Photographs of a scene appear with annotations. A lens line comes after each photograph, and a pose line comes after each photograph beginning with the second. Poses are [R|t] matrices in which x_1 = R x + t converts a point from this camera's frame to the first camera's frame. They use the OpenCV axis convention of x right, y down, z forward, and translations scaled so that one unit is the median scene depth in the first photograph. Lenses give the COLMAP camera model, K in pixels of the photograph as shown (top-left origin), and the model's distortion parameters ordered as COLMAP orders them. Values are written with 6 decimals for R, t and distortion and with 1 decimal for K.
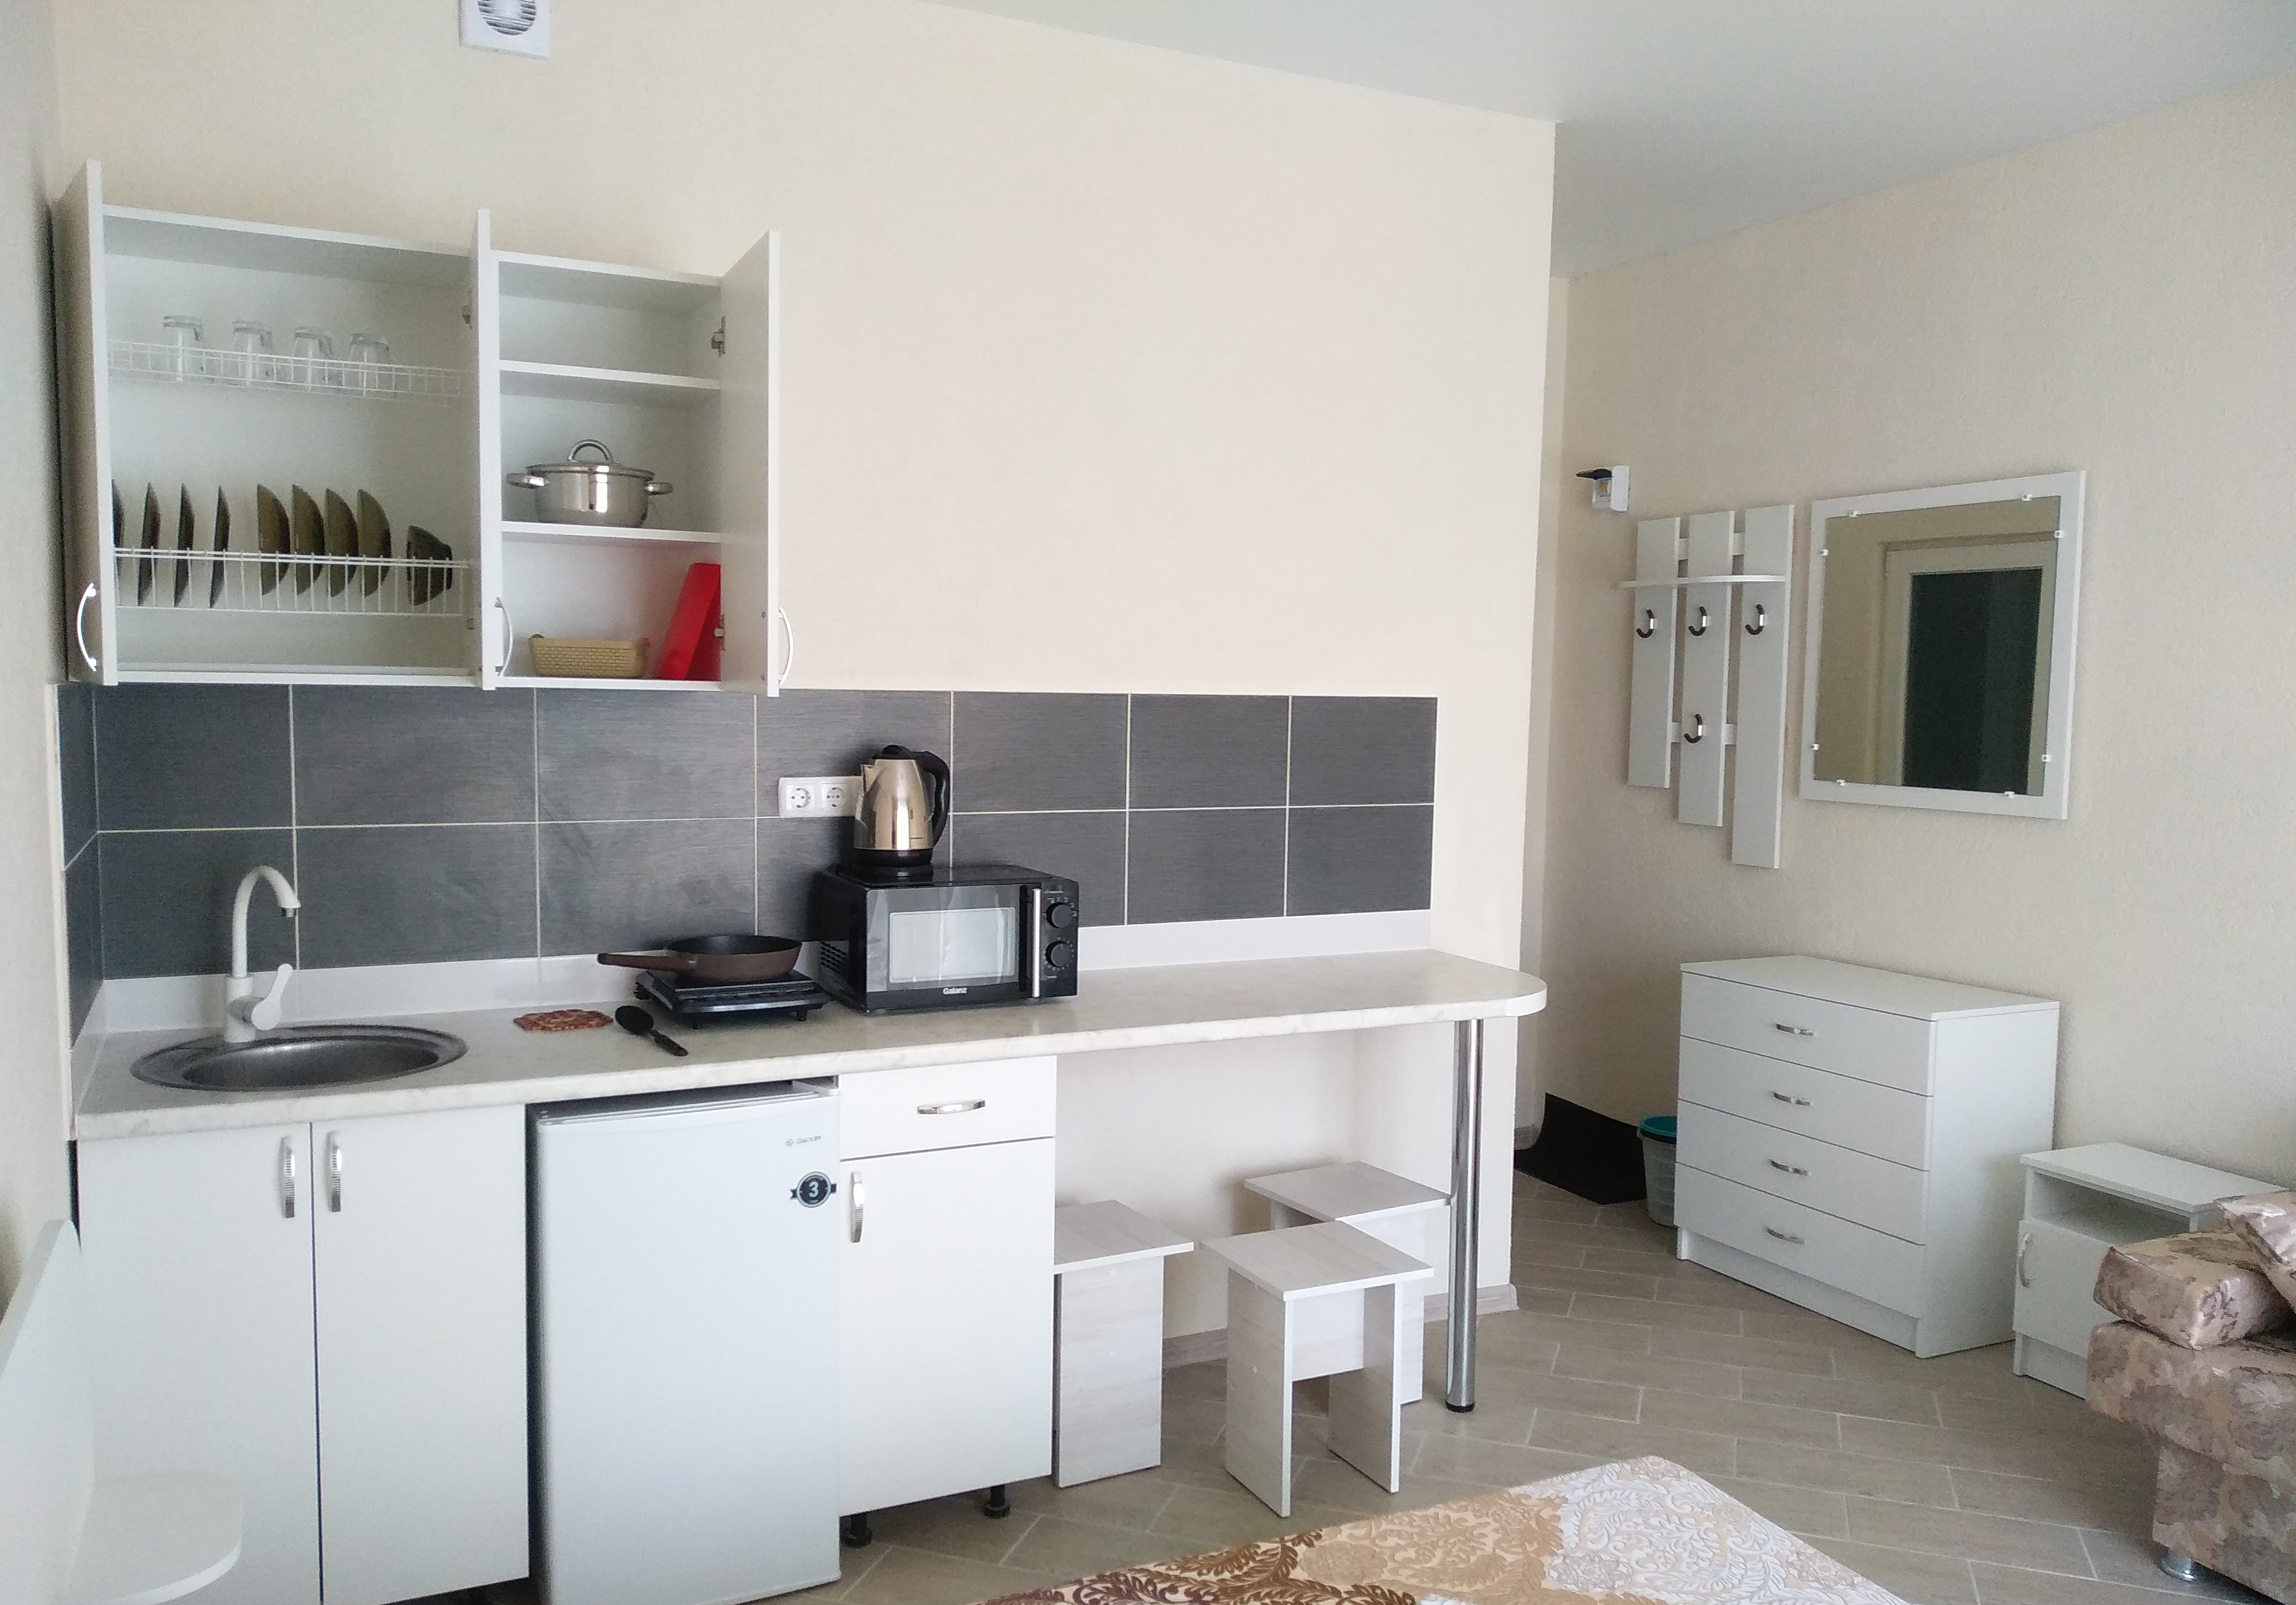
lens RADIAL K [[1790.5, 0, 1148.0], [0, 1790.5, 802.5], [0, 0, 1]] dist [0.023625, -0.016858]
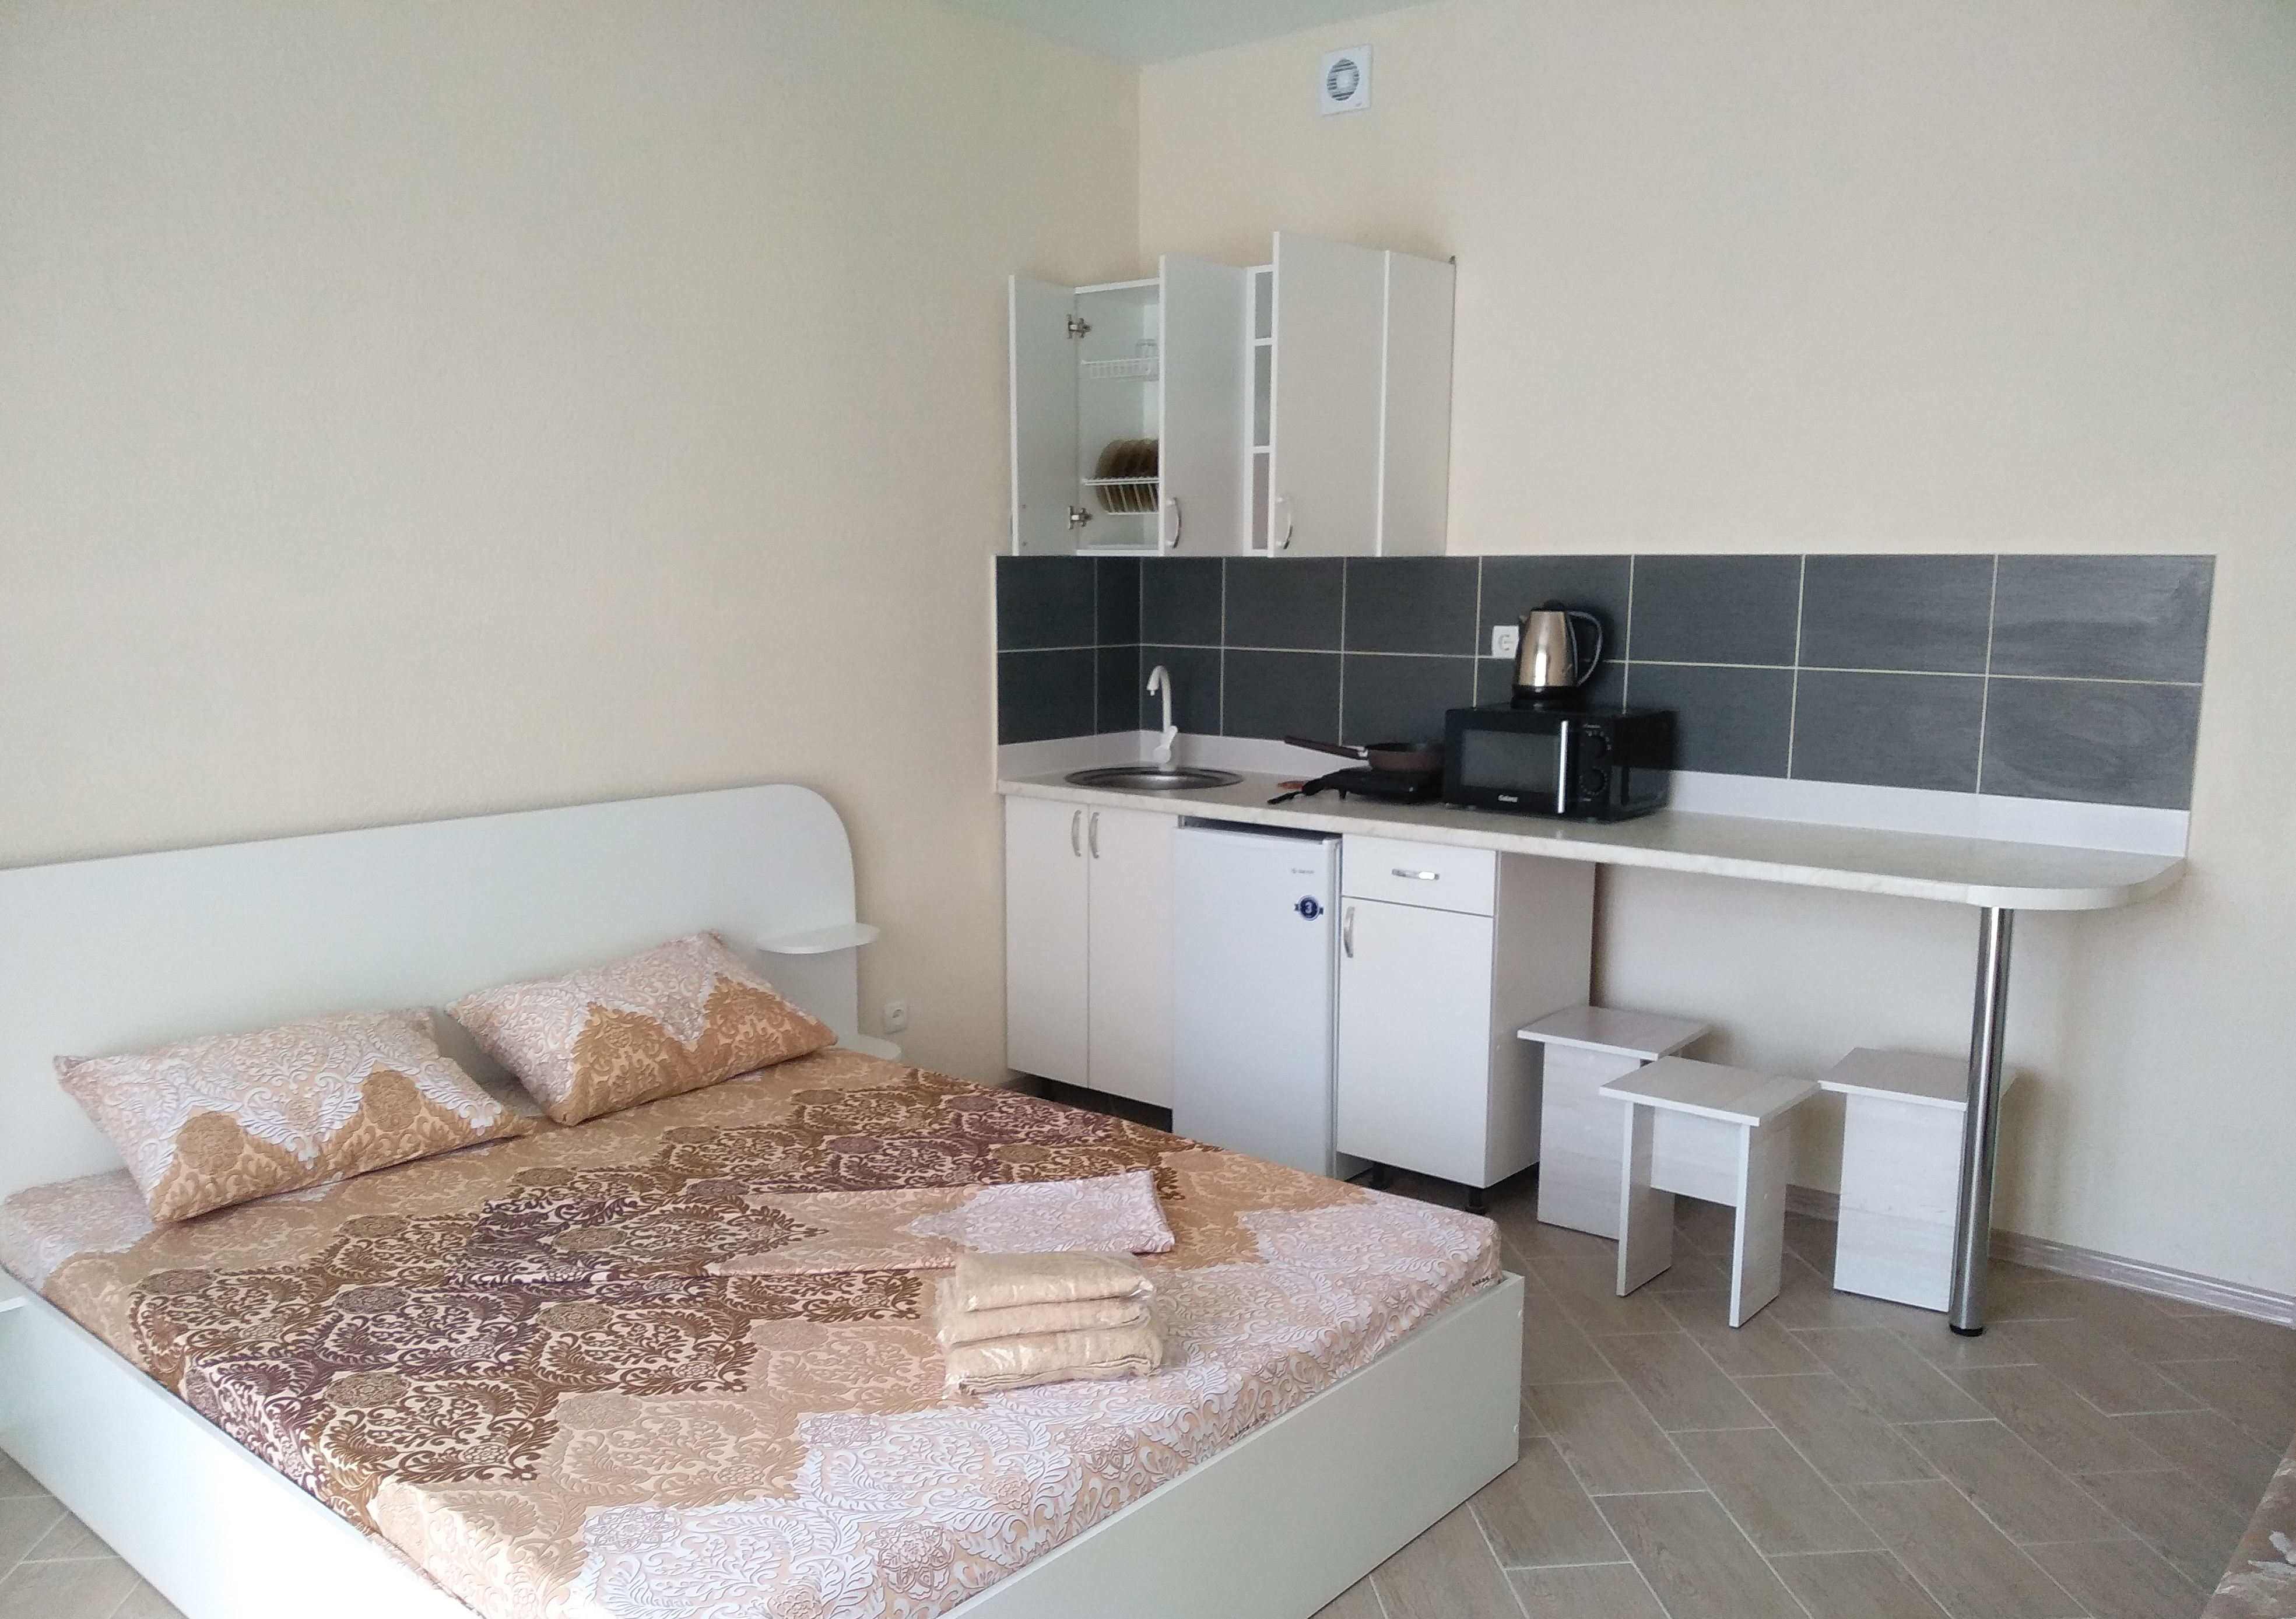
lens RADIAL K [[1815.9, 0, 1130.9], [0, 1815.9, 810.0], [0, 0, 1]] dist [0.091932, -0.193153]
pose [[0.401199, 0.108805, -0.909506, 0.957719], [-0.058312, 0.993940, 0.093183, 0.011217], [0.914133, 0.015650, 0.405112, 0.257573]]
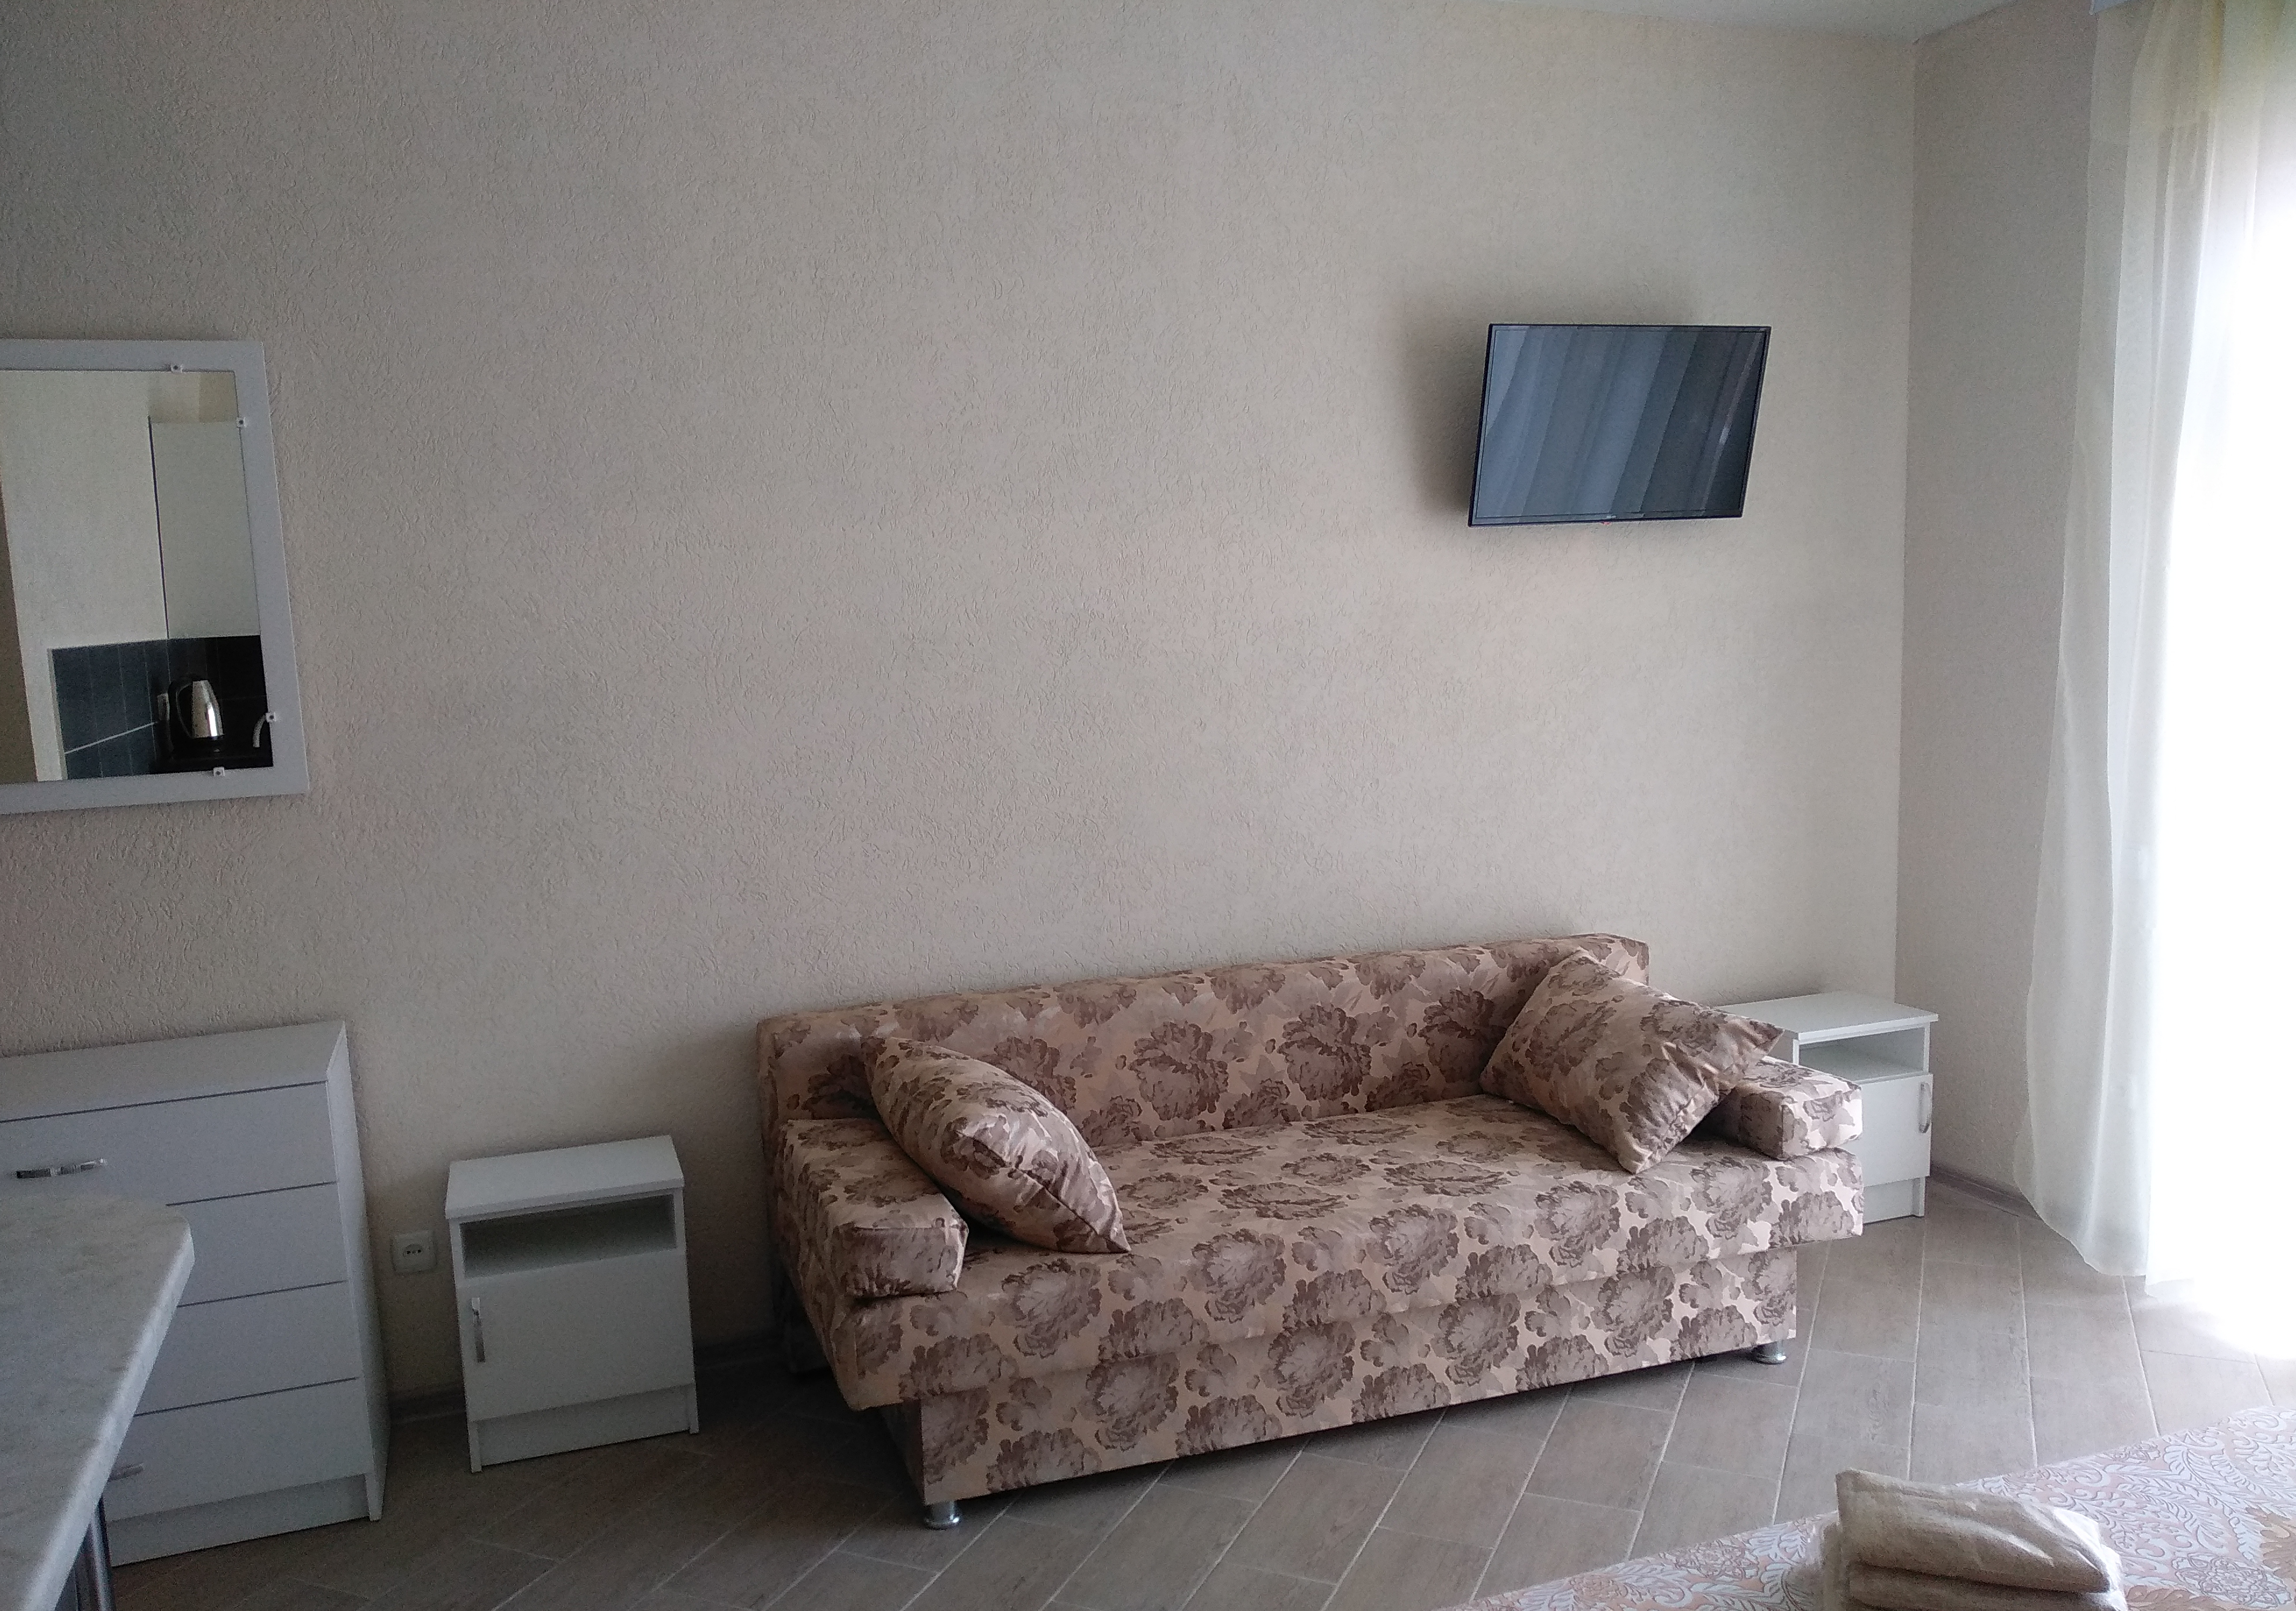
lens RADIAL K [[1815.8, 0, 1130.9], [0, 1815.8, 806.0], [0, 0, 1]] dist [0.091932, -0.193153]
pose [[0.121271, -0.144674, 0.982020, -0.310797], [0.108538, 0.985322, 0.131757, -0.065922], [-0.986668, 0.090608, 0.135194, 0.703202]]
